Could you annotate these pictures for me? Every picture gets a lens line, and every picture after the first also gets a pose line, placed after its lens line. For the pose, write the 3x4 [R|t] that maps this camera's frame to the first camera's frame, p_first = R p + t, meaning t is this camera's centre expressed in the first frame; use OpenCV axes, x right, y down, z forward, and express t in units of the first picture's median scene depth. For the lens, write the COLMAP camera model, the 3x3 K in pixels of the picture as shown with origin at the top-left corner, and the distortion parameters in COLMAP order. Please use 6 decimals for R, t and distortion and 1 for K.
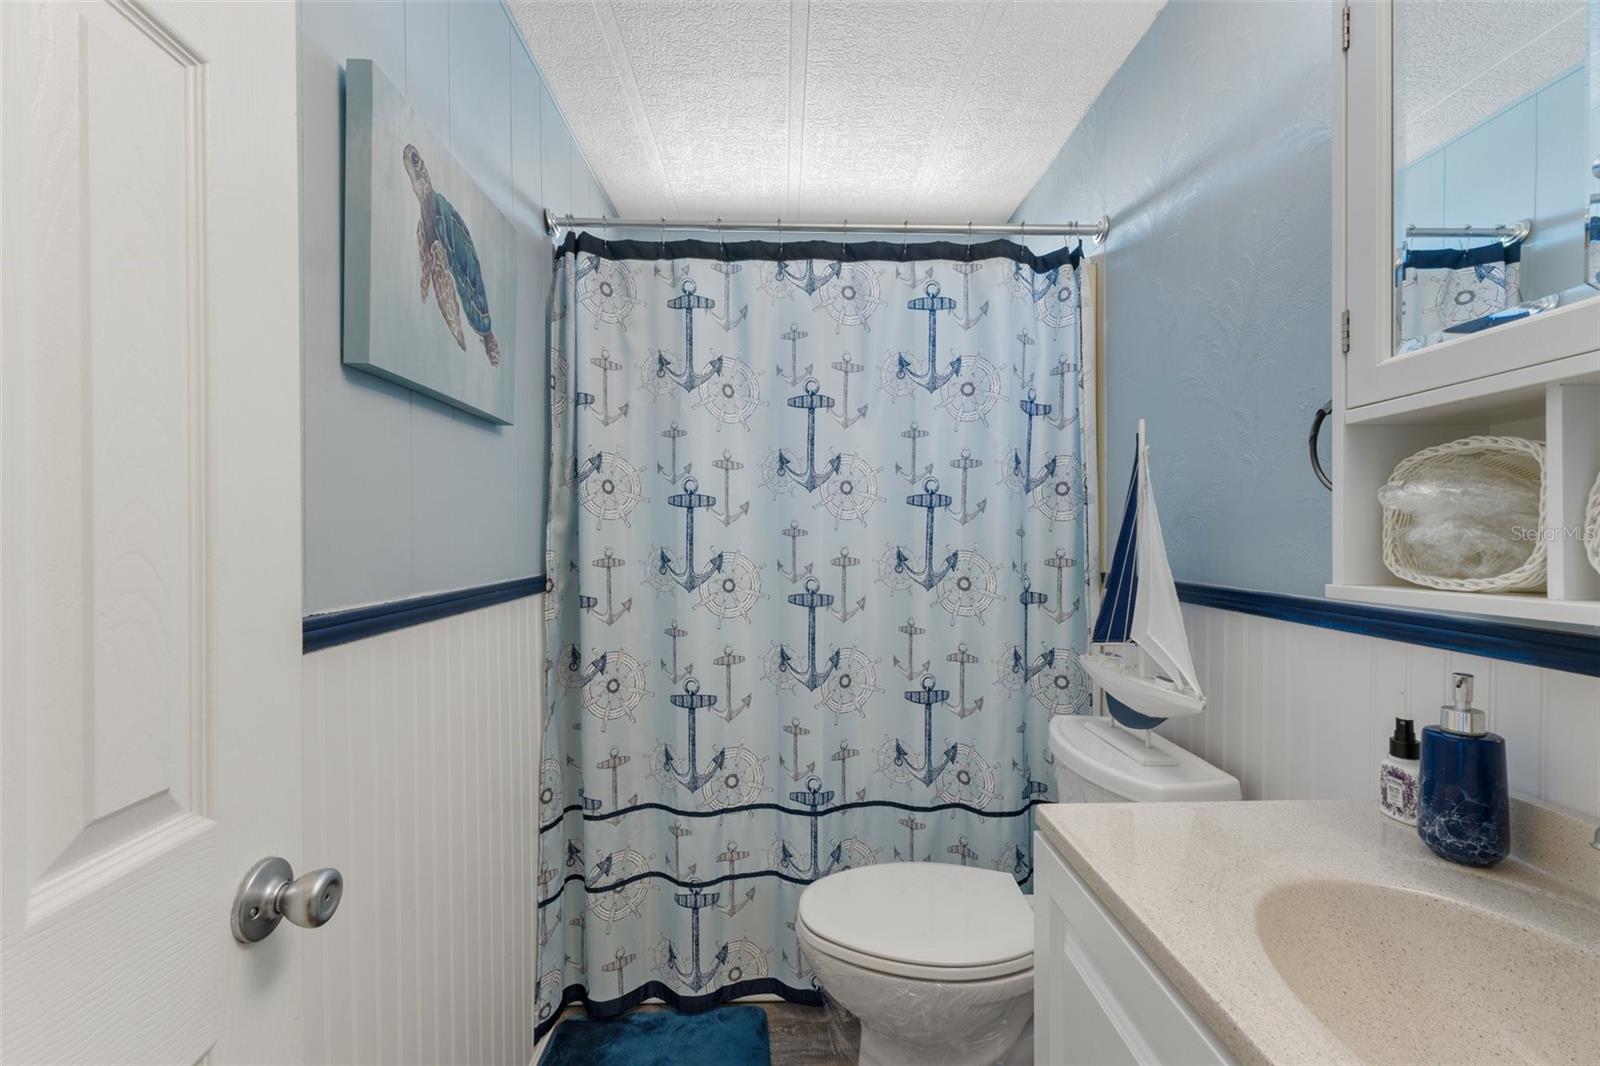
lens RADIAL K [[676.1, 0, 797.5], [0, 676.1, 542.3], [0, 0, 1]] dist [0.000764, -0.000428]
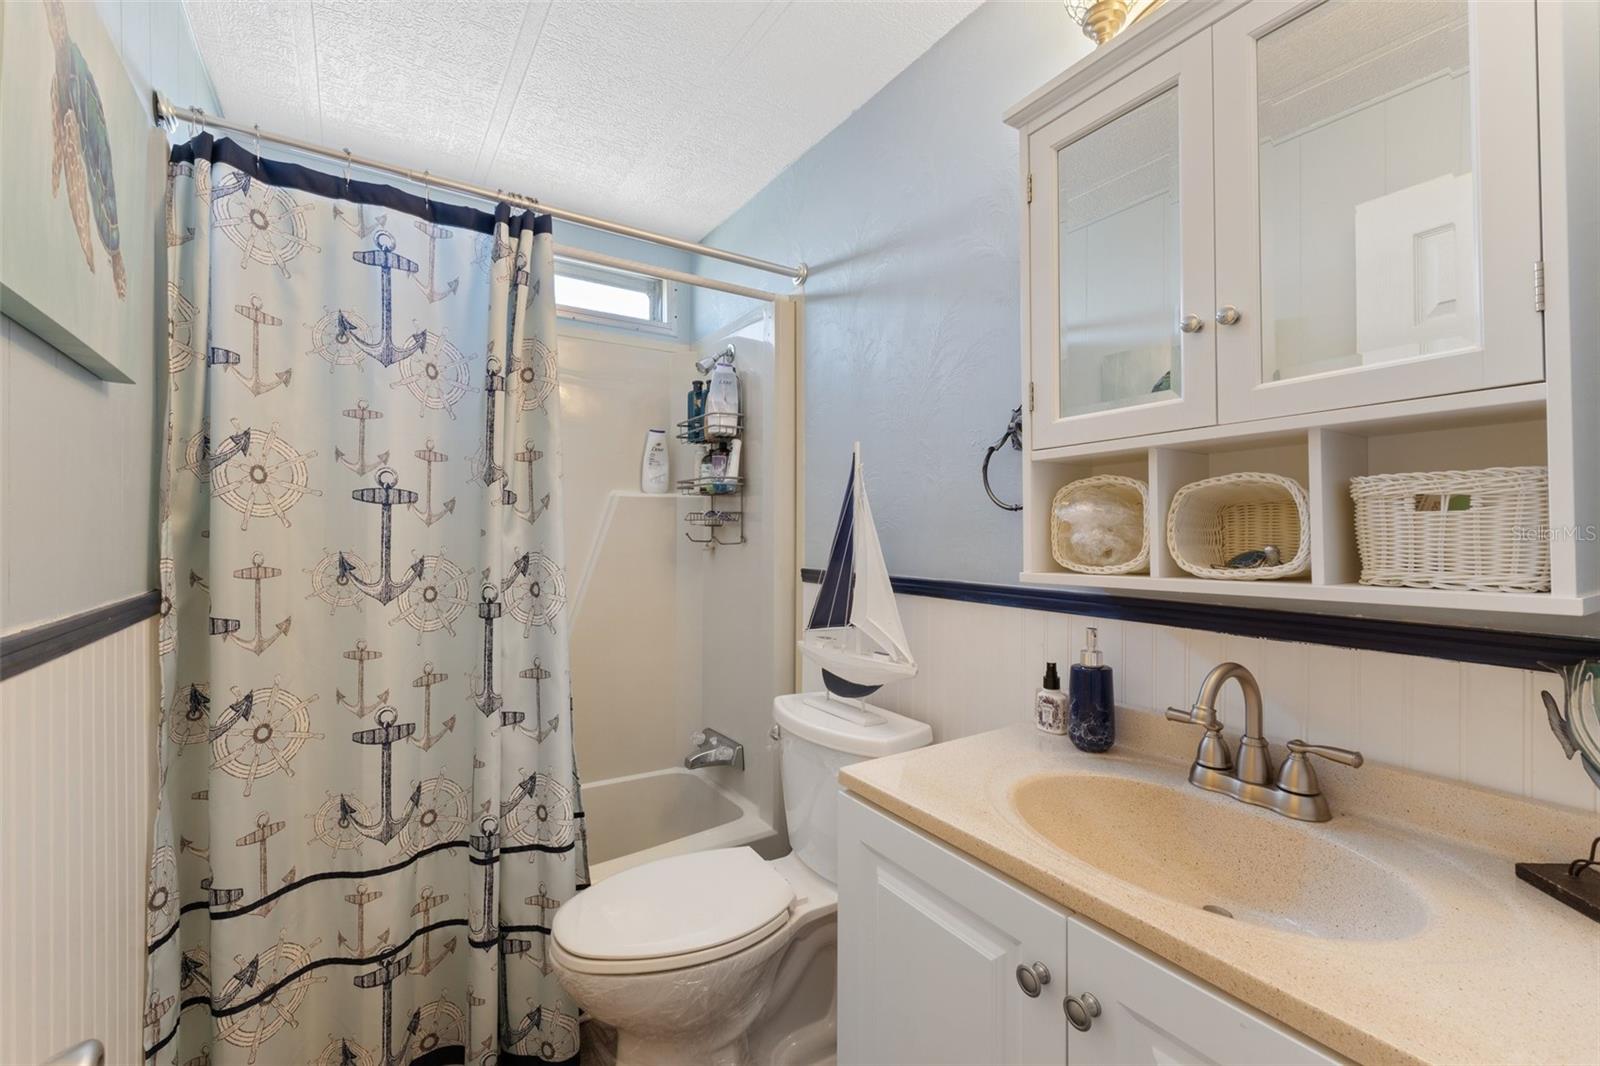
lens RADIAL K [[673.8, 0, 800.0], [0, 673.8, 533.0], [0, 0, 1]] dist [0.001658, -0.000811]
pose [[0.847742, 0.001405, 0.530407, -0.171469], [0.005338, 0.999923, -0.011181, -0.003606], [-0.530382, 0.012310, 0.847669, 0.022204]]
